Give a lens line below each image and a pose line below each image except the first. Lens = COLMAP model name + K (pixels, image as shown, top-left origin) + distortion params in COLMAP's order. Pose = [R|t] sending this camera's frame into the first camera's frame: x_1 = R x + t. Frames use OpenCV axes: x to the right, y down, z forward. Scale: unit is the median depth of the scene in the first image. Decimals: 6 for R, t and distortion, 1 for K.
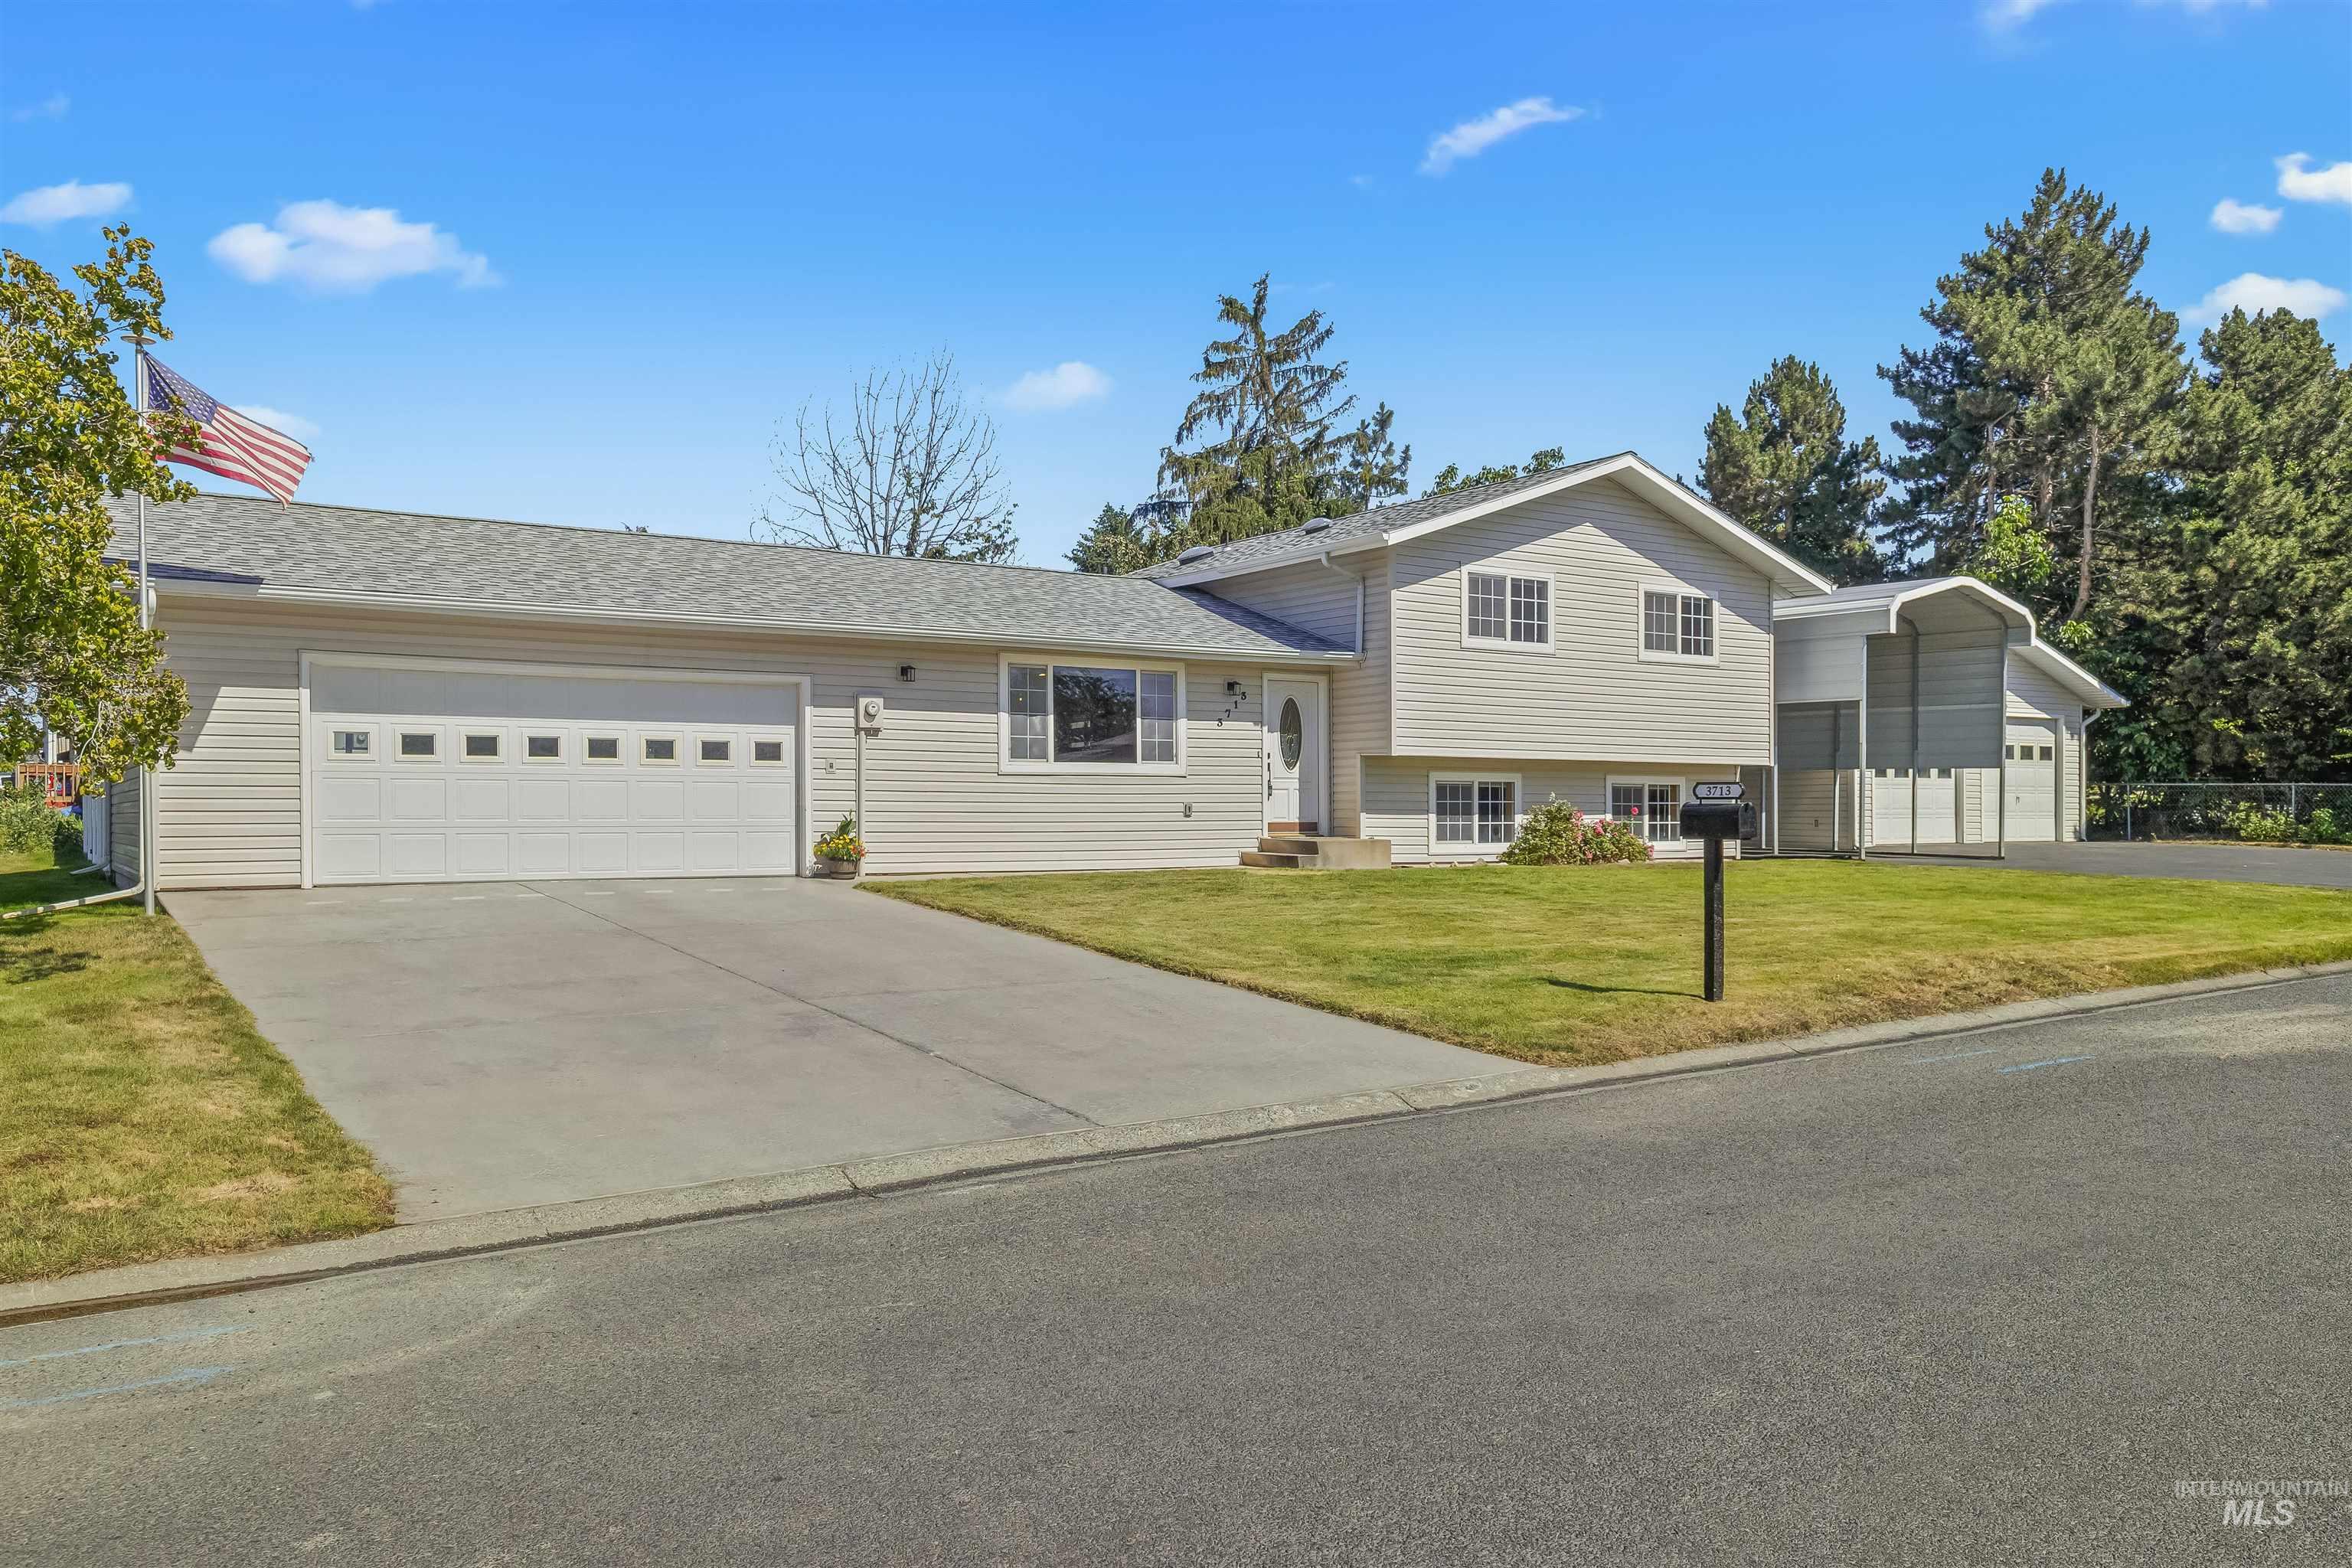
lens RADIAL K [[1730.8, 0, 1186.2], [0, 1730.8, 793.5], [0, 0, 1]] dist [0.000177, 0.002000]
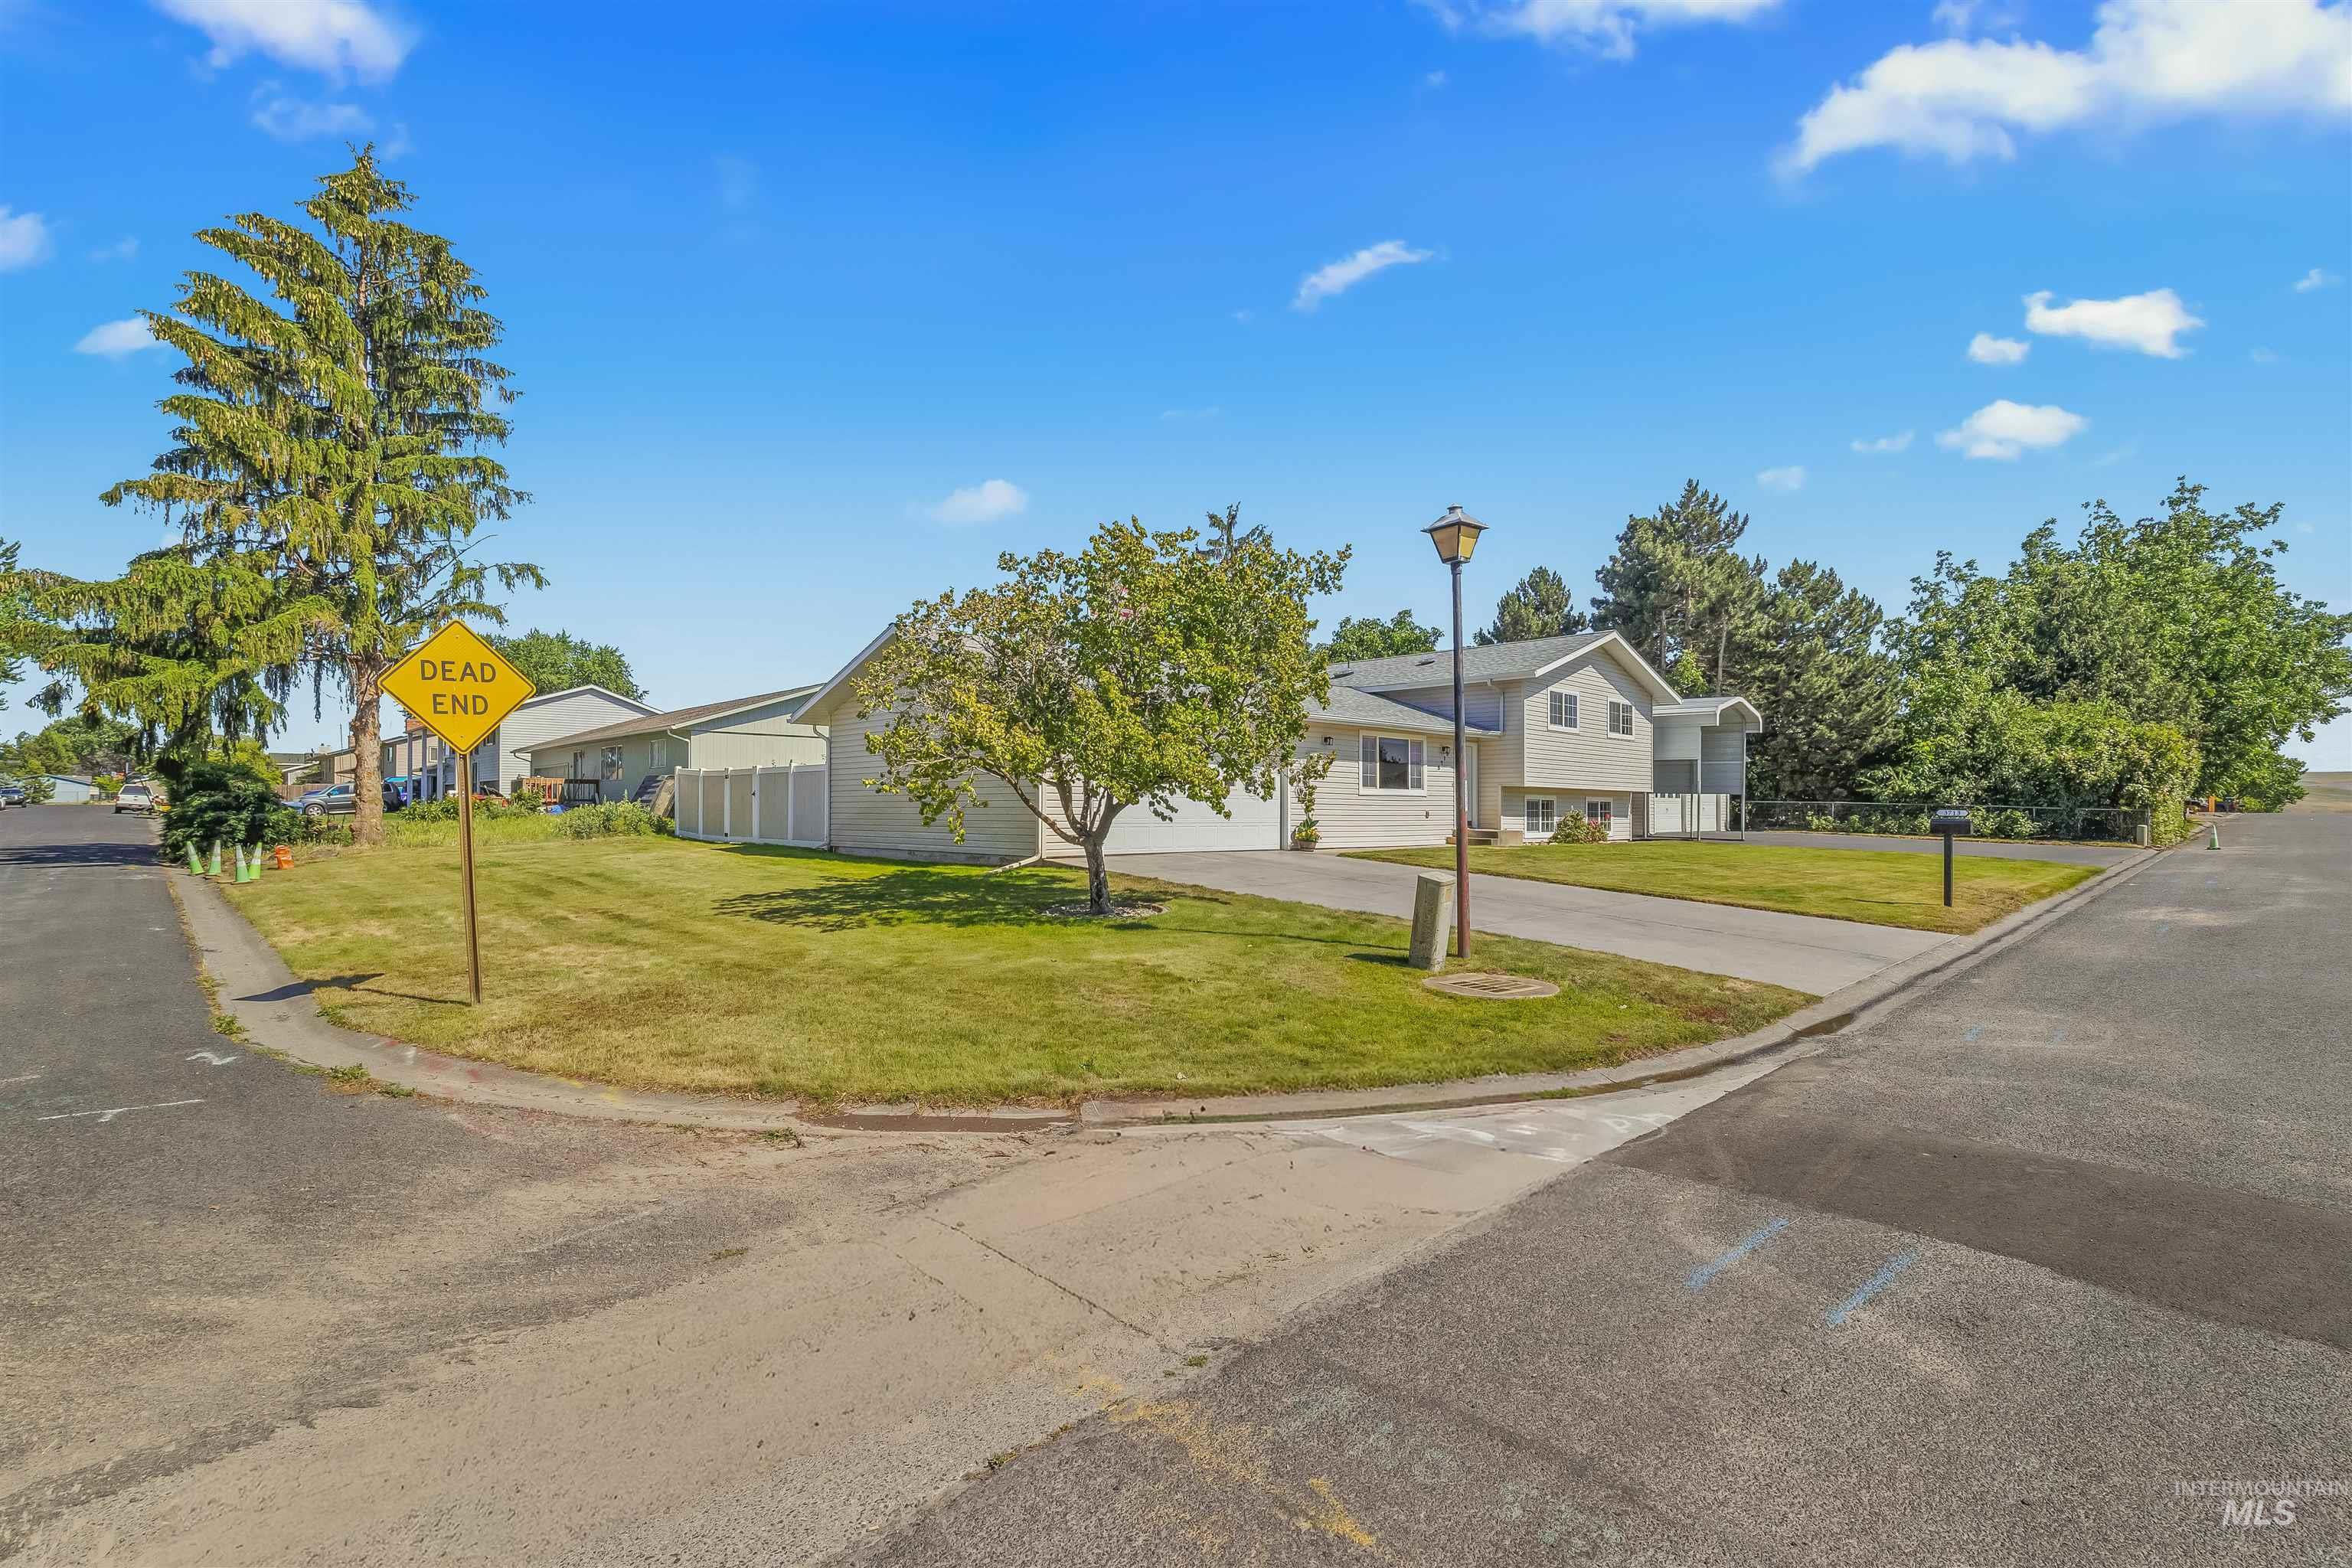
lens RADIAL K [[1076.0, 0, 1180.9], [0, 1076.0, 790.8], [0, 0, 1]] dist [-0.011616, 0.005915]
pose [[0.982062, 0.008011, 0.188387, -0.313738], [-0.006426, 0.999939, -0.009024, -0.002412], [-0.188448, 0.007651, 0.982053, -0.062218]]
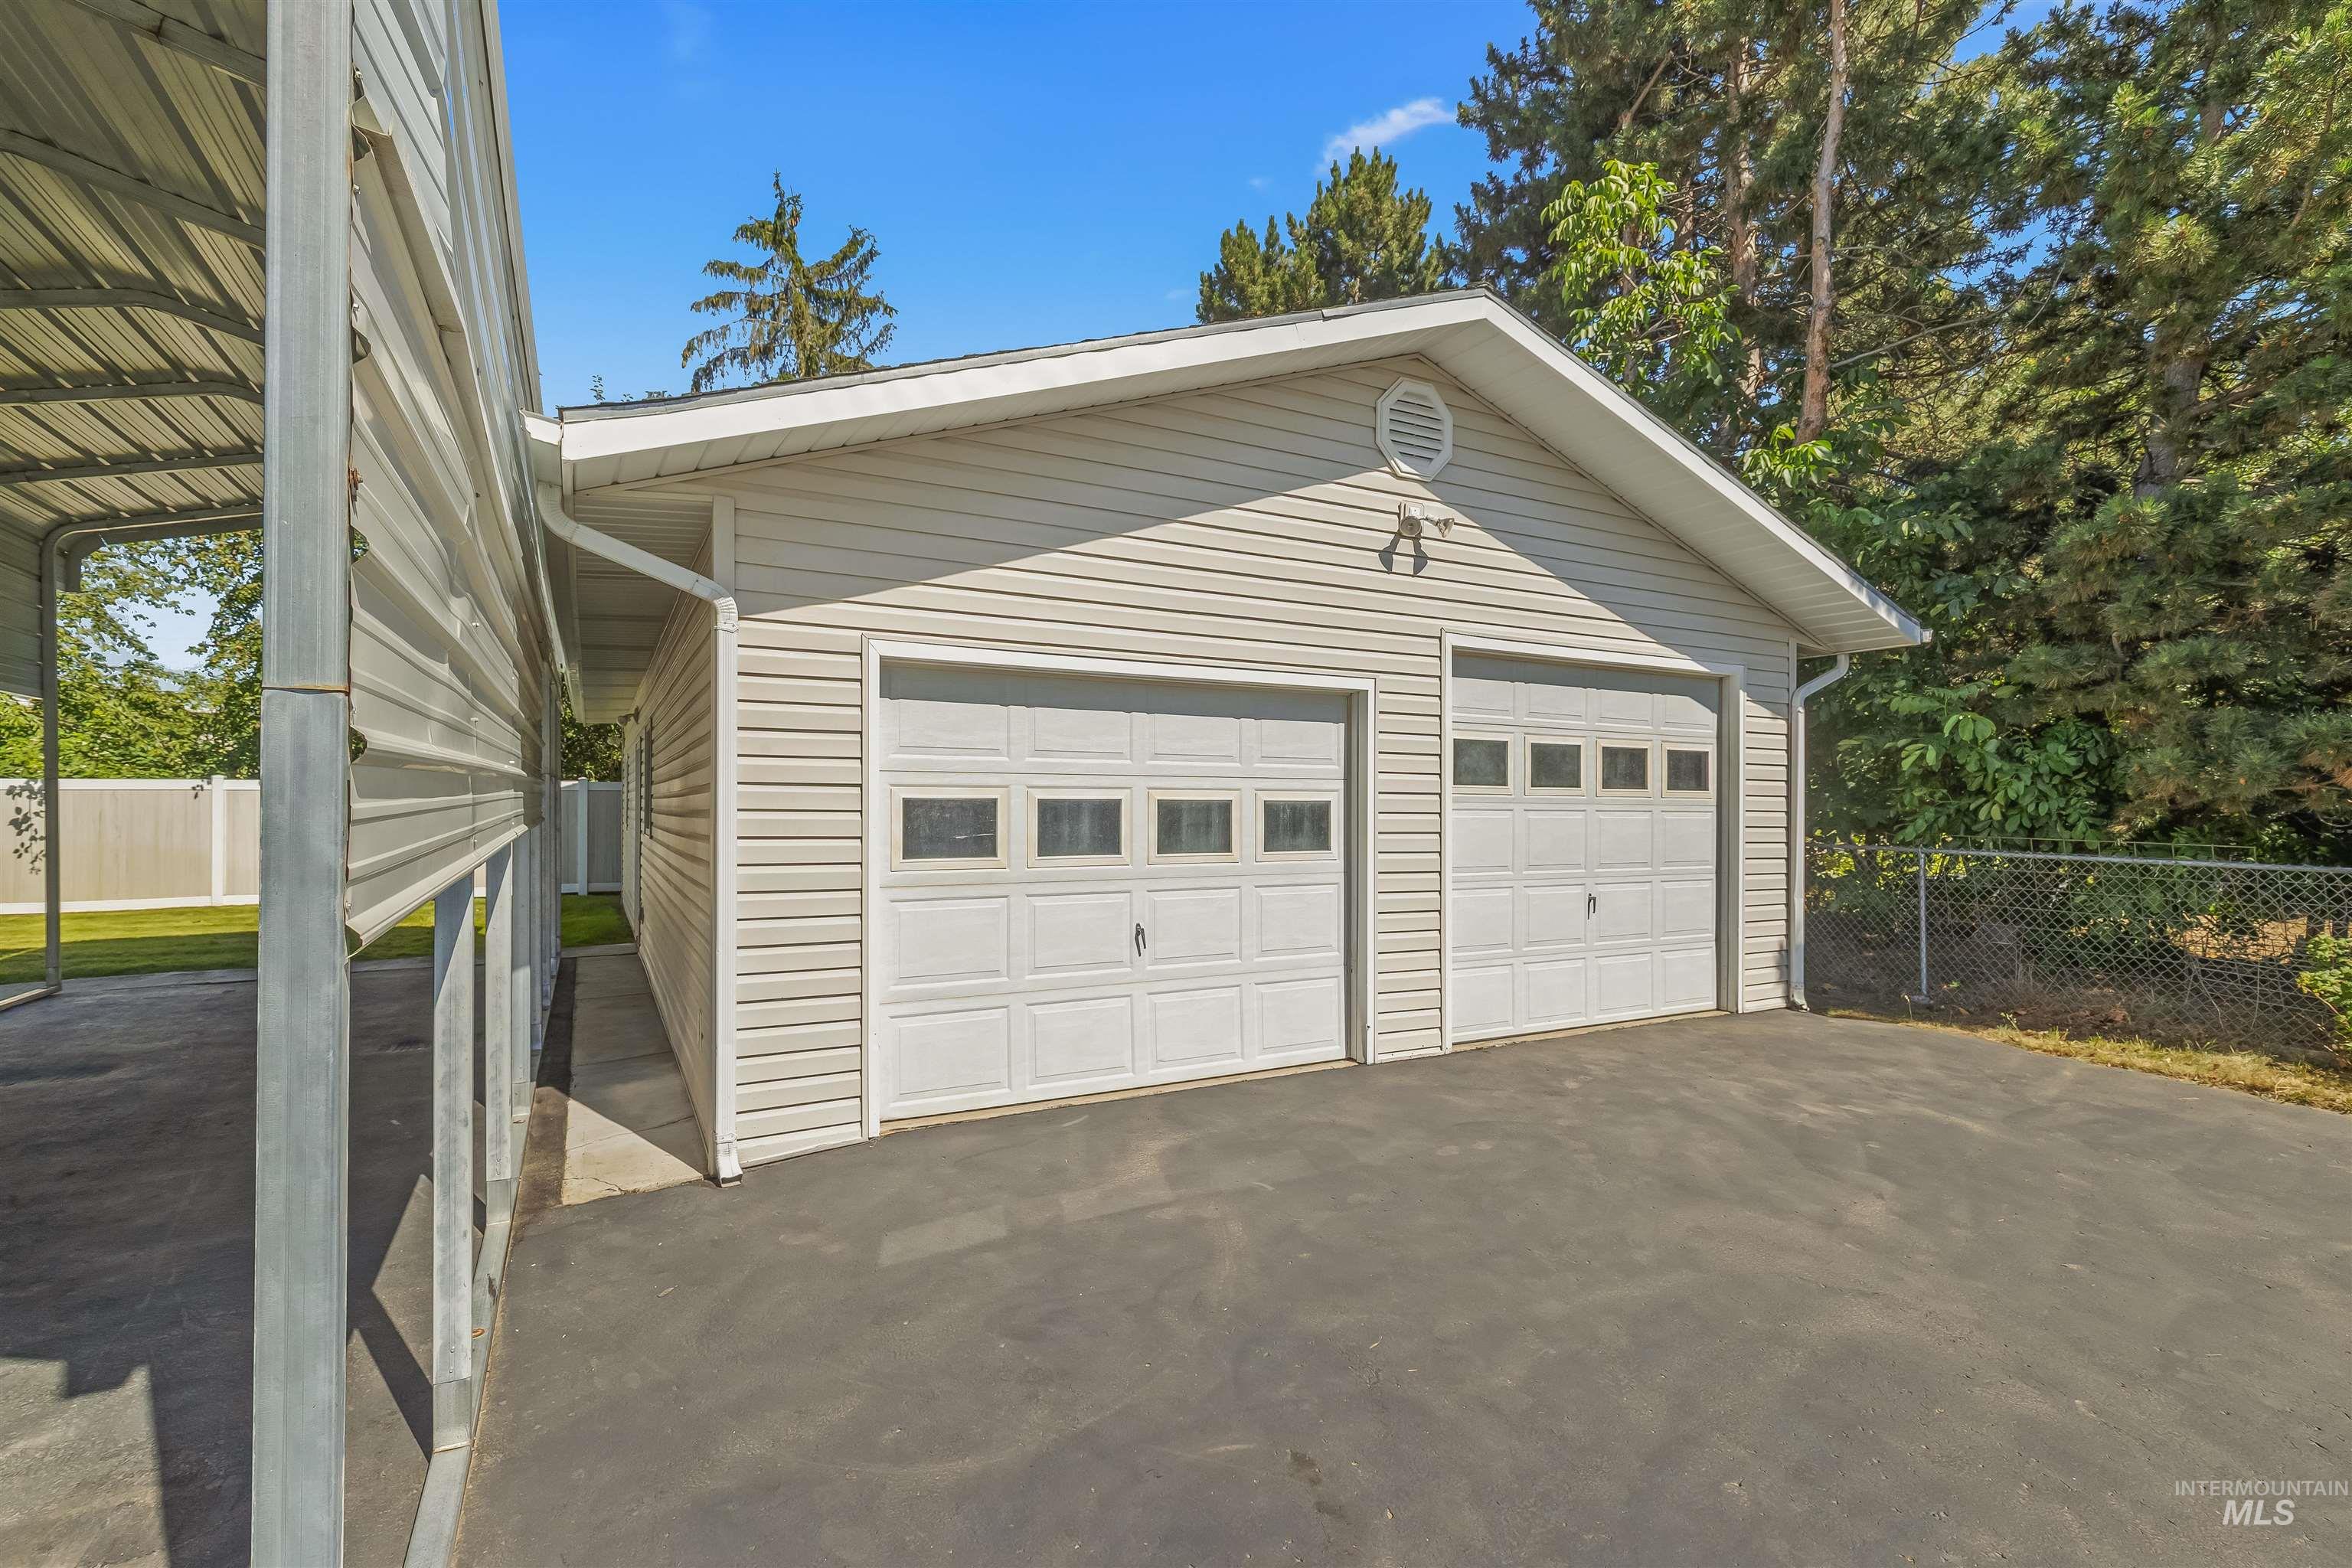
lens RADIAL K [[1076.0, 0, 1168.1], [0, 1076.0, 788.7], [0, 0, 1]] dist [-0.011616, 0.005915]
pose [[0.995530, 0.005098, -0.094313, 0.410893], [-0.005362, 0.999982, -0.002544, -0.018021], [0.094299, 0.003039, 0.995539, 0.768985]]
